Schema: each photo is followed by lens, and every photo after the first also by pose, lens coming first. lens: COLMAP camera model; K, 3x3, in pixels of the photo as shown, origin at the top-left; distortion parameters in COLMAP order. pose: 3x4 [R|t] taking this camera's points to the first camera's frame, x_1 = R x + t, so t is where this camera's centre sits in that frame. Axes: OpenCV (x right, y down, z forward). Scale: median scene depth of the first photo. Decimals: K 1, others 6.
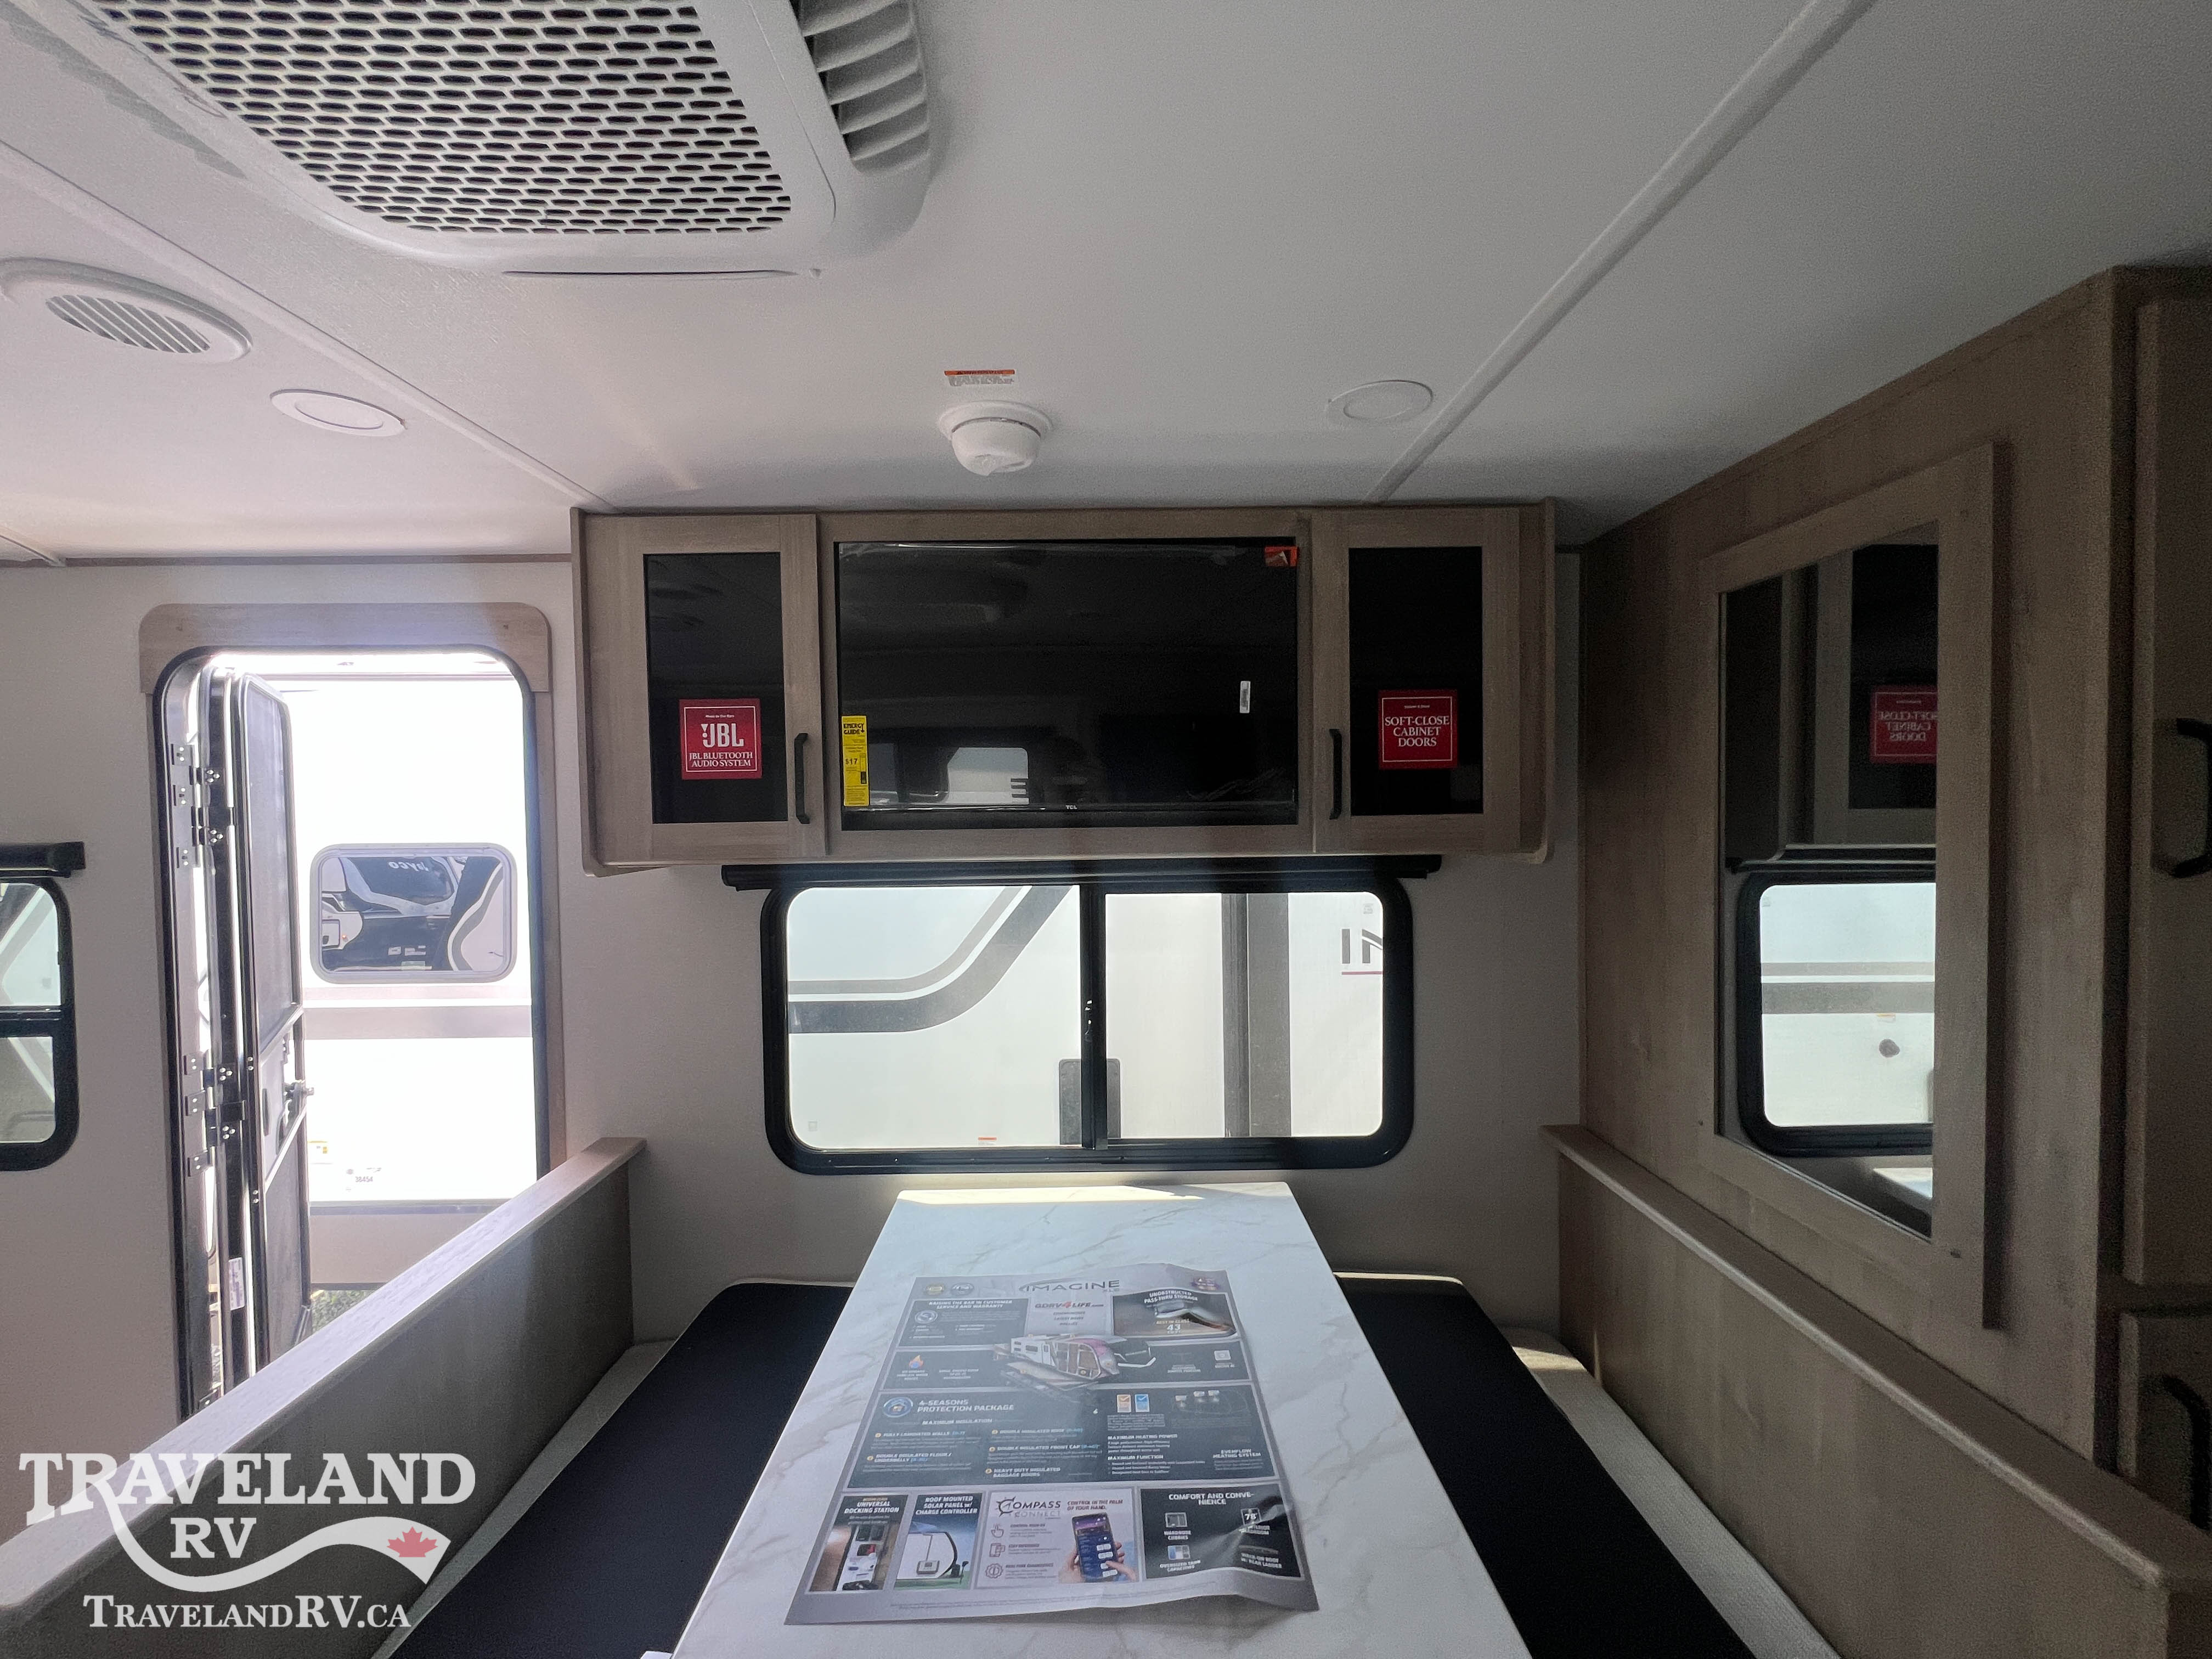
lens RADIAL K [[885.6, 0, 1103.6], [0, 885.6, 826.4], [0, 0, 1]] dist [-0.002477, 0.000458]
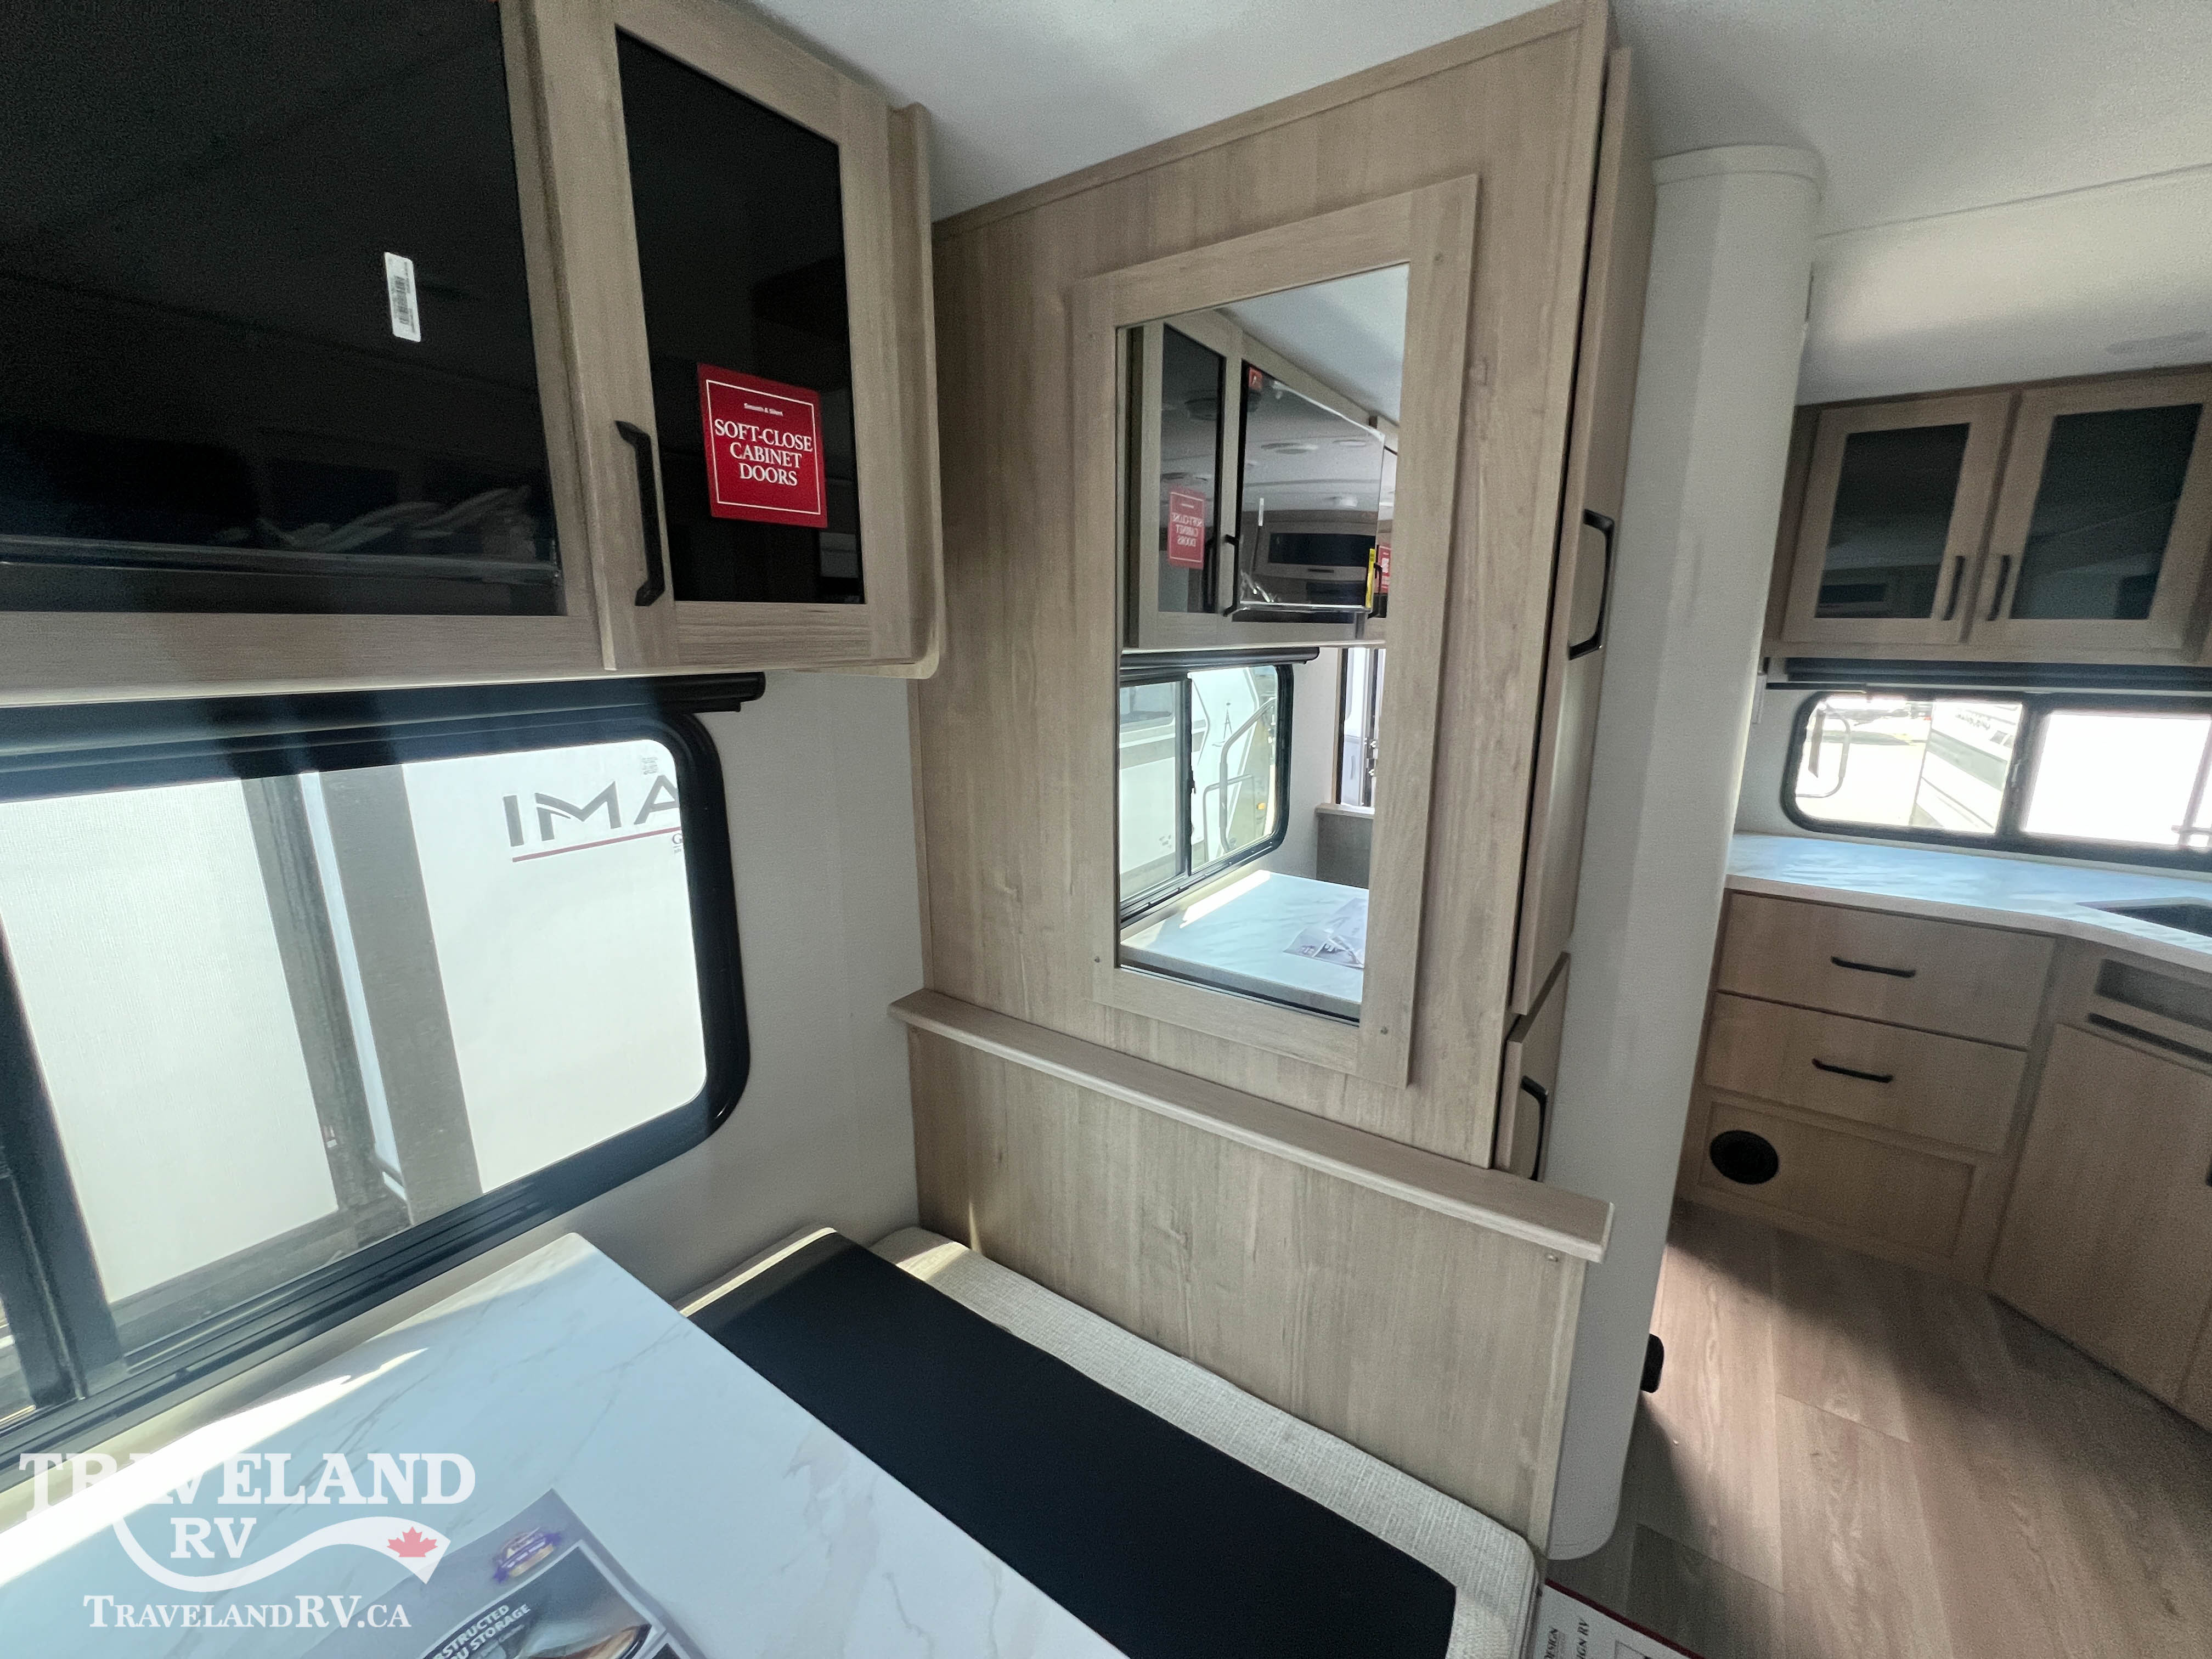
lens RADIAL K [[885.6, 0, 1103.6], [0, 885.6, 826.4], [0, 0, 1]] dist [-0.002477, 0.000458]
pose [[0.578744, -0.166715, 0.798286, -0.023851], [0.013222, 0.980670, 0.195219, 0.021754], [-0.815402, -0.102427, 0.569762, 0.462375]]
